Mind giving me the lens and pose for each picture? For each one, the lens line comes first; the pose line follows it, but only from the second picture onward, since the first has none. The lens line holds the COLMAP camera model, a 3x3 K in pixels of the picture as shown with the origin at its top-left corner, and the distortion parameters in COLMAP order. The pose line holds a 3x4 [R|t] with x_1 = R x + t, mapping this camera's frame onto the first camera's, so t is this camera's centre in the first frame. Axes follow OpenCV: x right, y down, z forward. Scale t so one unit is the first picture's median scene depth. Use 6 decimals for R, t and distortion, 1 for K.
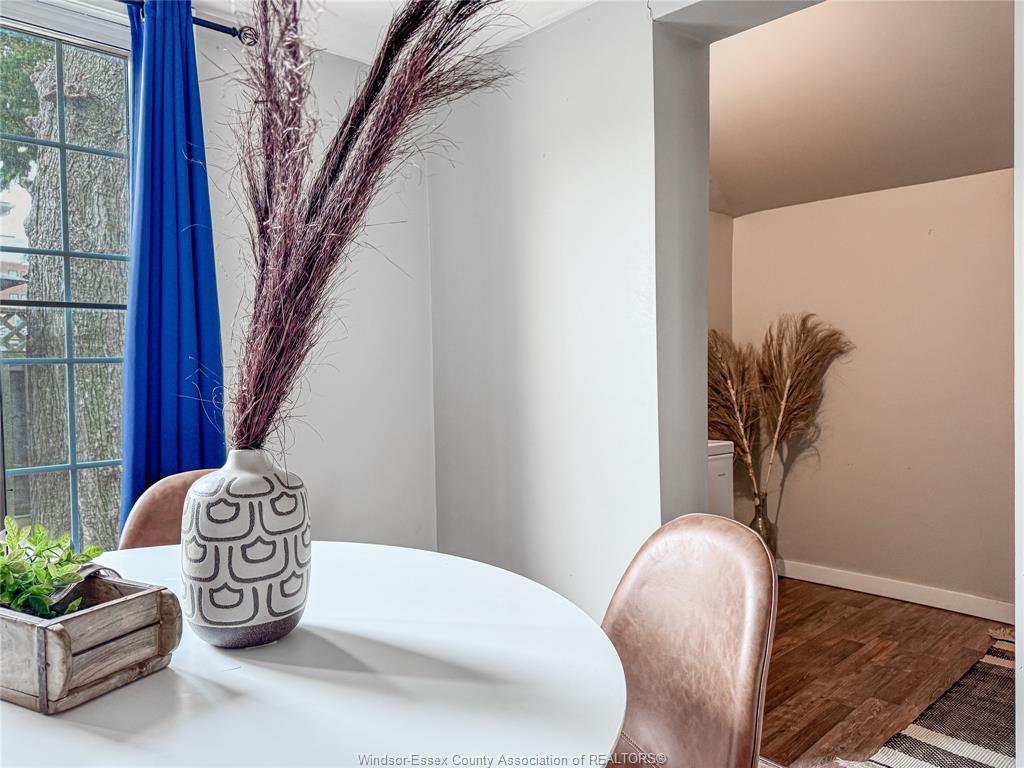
lens RADIAL K [[722.7, 0, 511.1], [0, 722.7, 402.6], [0, 0, 1]] dist [0.048234, -0.068910]
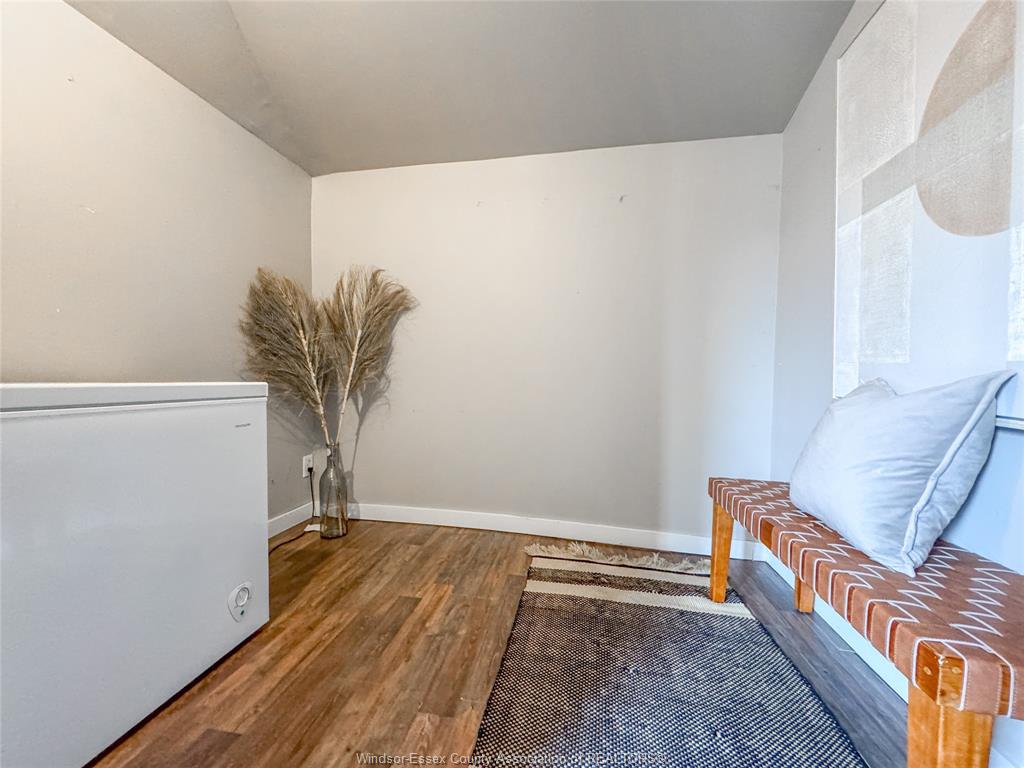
lens RADIAL K [[413.1, 0, 512.0], [0, 413.1, 384.0], [0, 0, 1]] dist [-0.000742, -0.000223]
pose [[0.811439, 0.005160, 0.584414, 0.216476], [0.002728, 0.999917, -0.012616, 0.051900], [-0.584431, 0.011831, 0.811357, 0.401604]]
